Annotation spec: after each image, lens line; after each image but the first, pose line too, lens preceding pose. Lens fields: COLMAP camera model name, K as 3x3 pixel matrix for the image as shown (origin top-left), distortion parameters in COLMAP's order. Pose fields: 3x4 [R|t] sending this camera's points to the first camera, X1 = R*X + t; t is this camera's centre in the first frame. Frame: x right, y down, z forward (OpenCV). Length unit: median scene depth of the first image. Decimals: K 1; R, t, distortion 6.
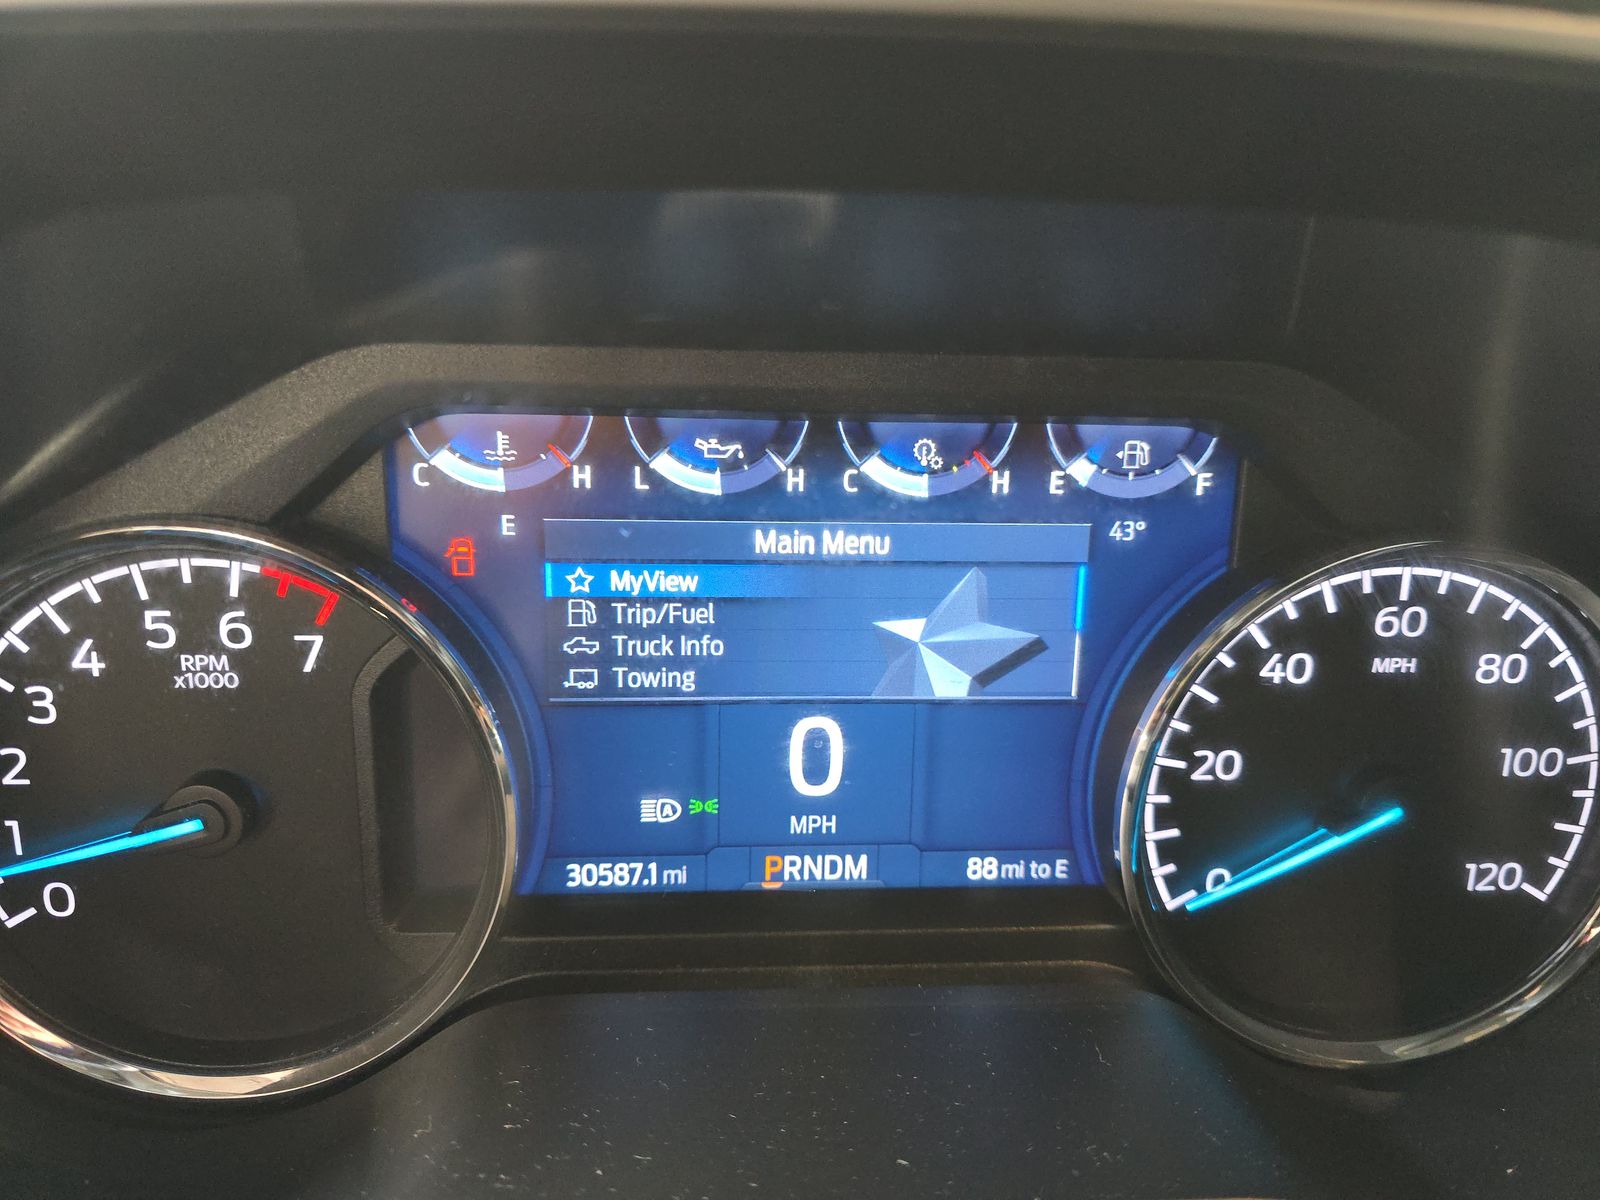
lens RADIAL K [[1081.4, 0, 796.6], [0, 1081.4, 603.3], [0, 0, 1]] dist [0.013302, -0.016536]
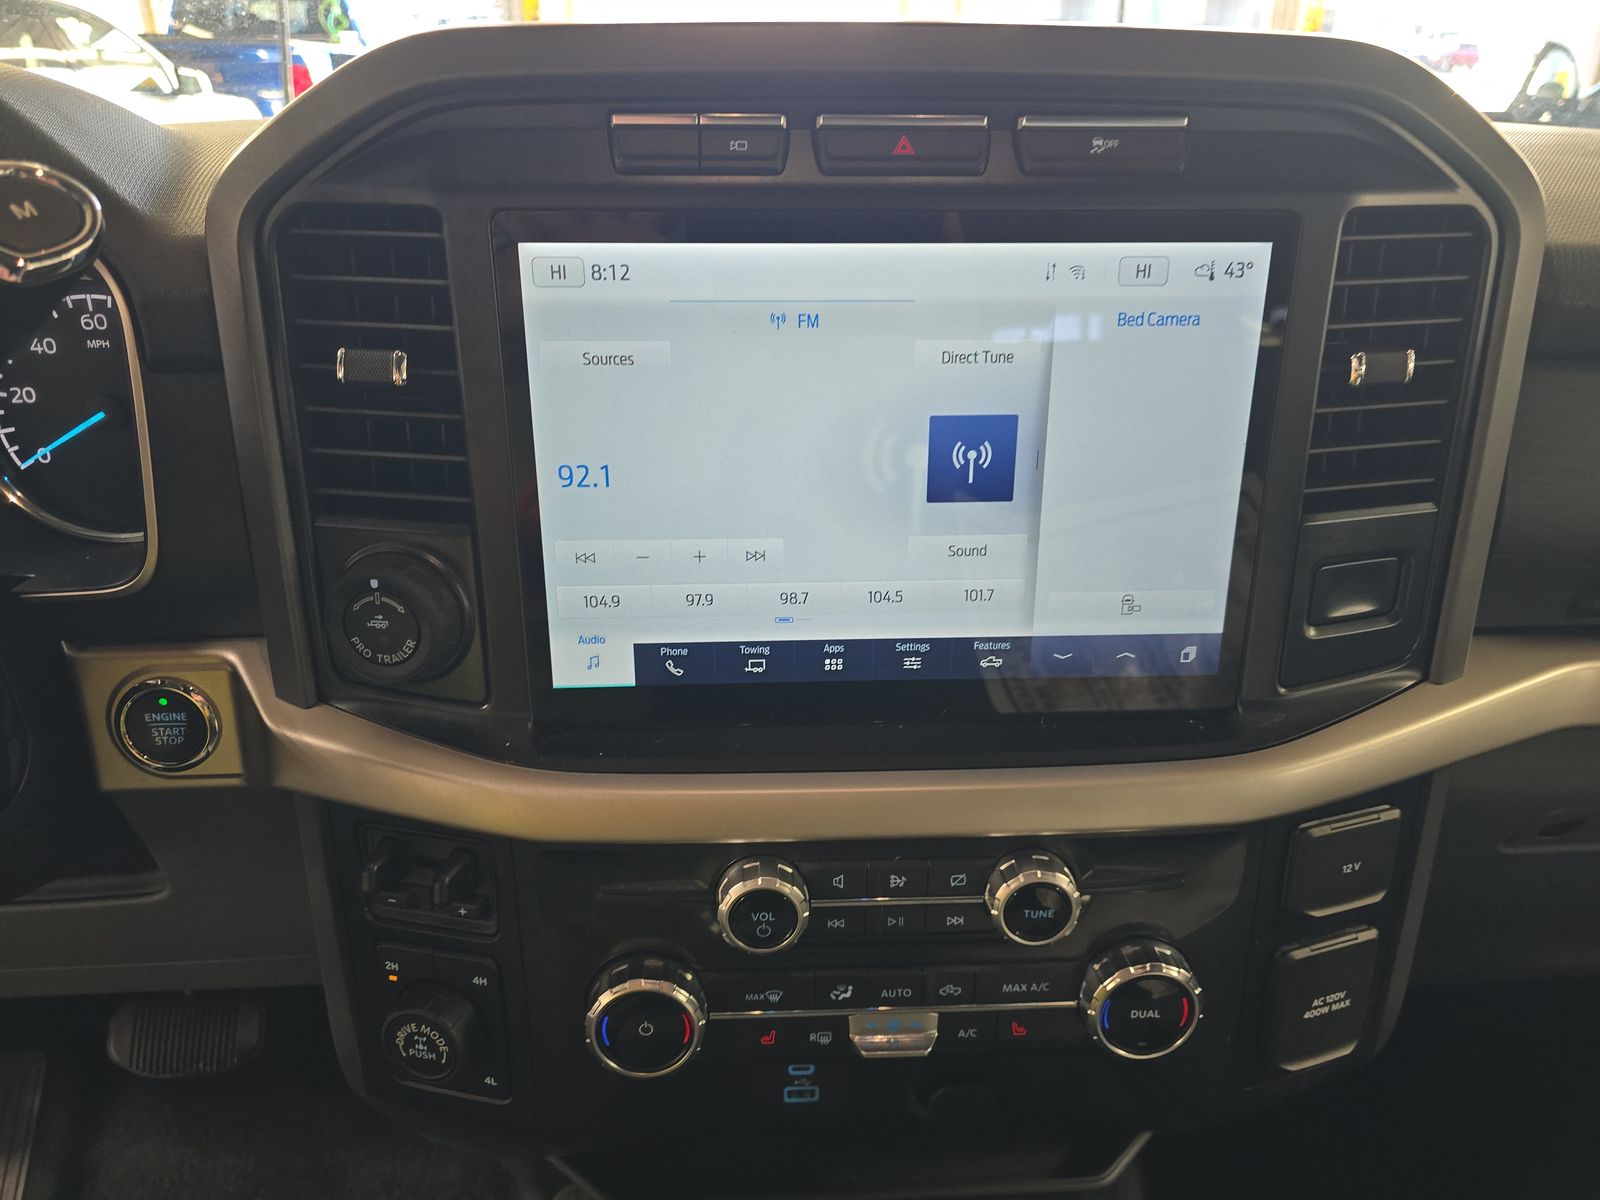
lens RADIAL K [[1081.4, 0, 799.8], [0, 1081.4, 592.0], [0, 0, 1]] dist [0.013302, -0.016536]
pose [[0.999561, -0.022579, -0.019169, 1.953914], [0.024463, 0.994221, 0.104528, 0.351557], [0.016698, -0.104952, 0.994337, -1.120959]]
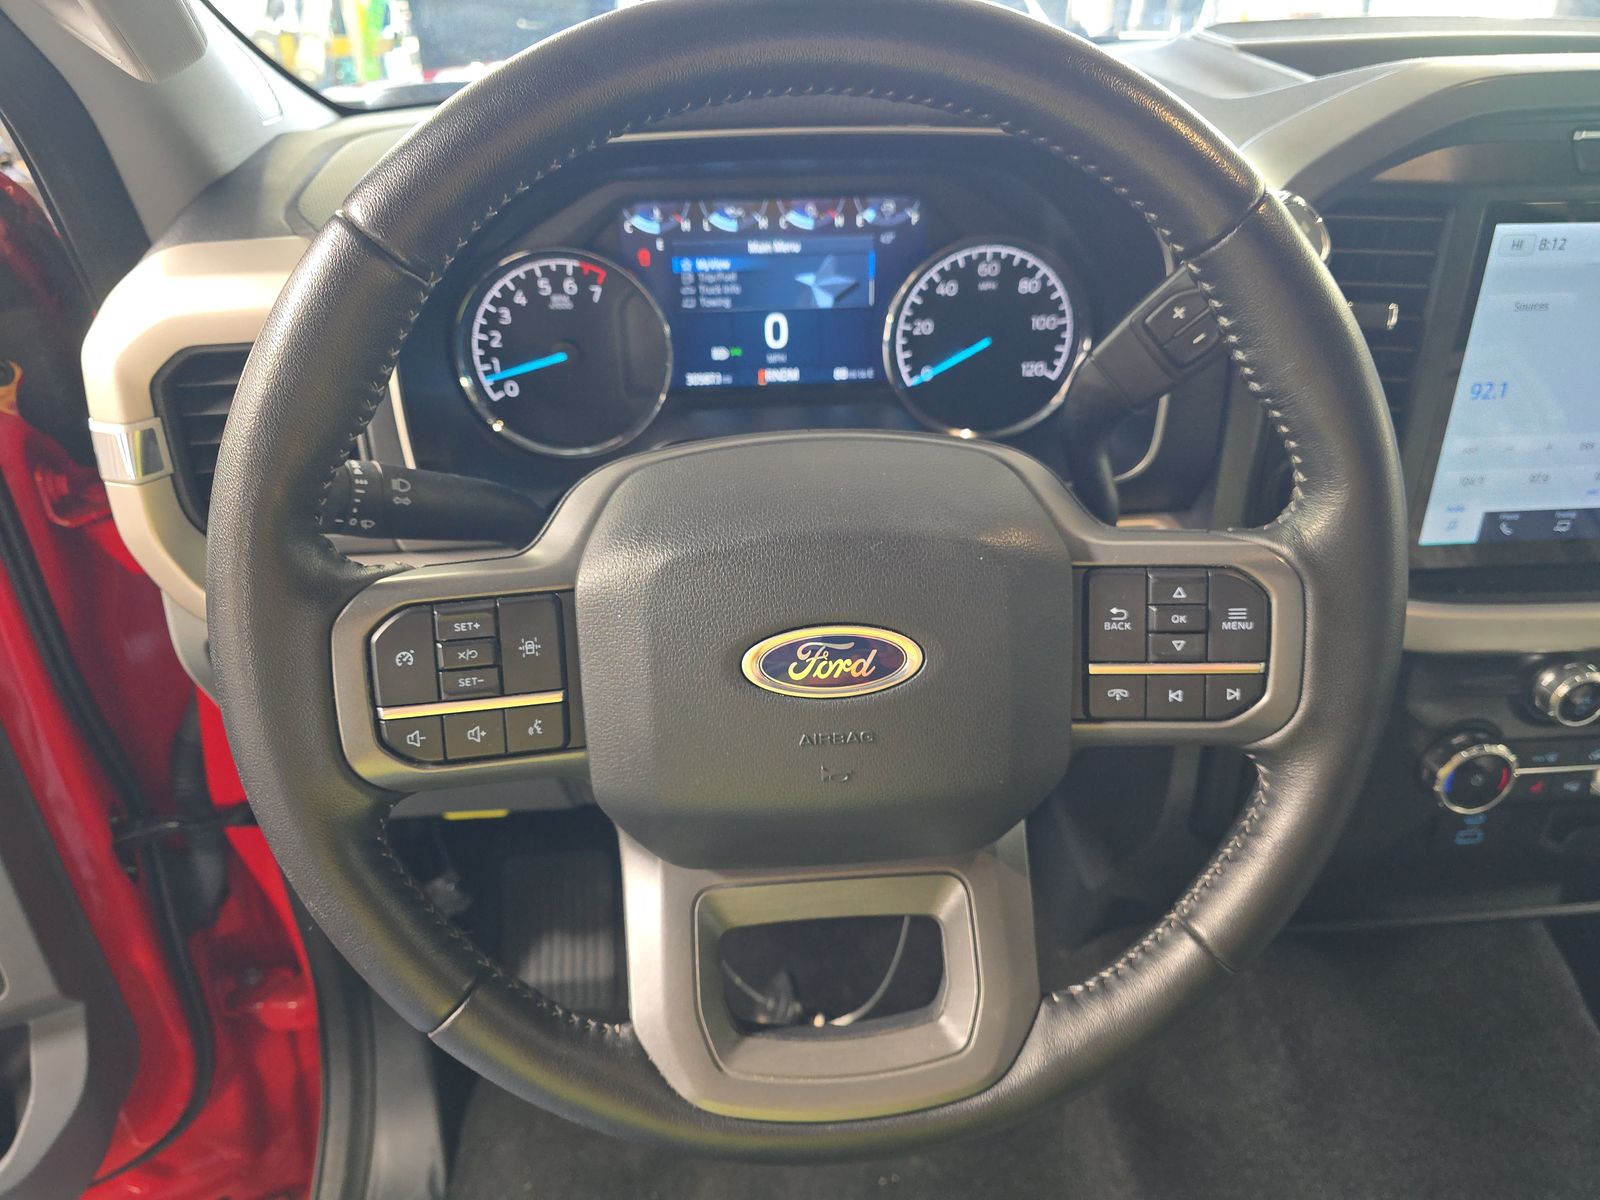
lens RADIAL K [[1081.4, 0, 801.7], [0, 1081.4, 599.5], [0, 0, 1]] dist [0.013302, -0.016536]
pose [[0.999259, -0.036650, -0.011715, 0.091187], [0.038366, 0.972152, 0.231189, 0.176692], [0.002916, -0.231468, 0.972838, -1.833894]]
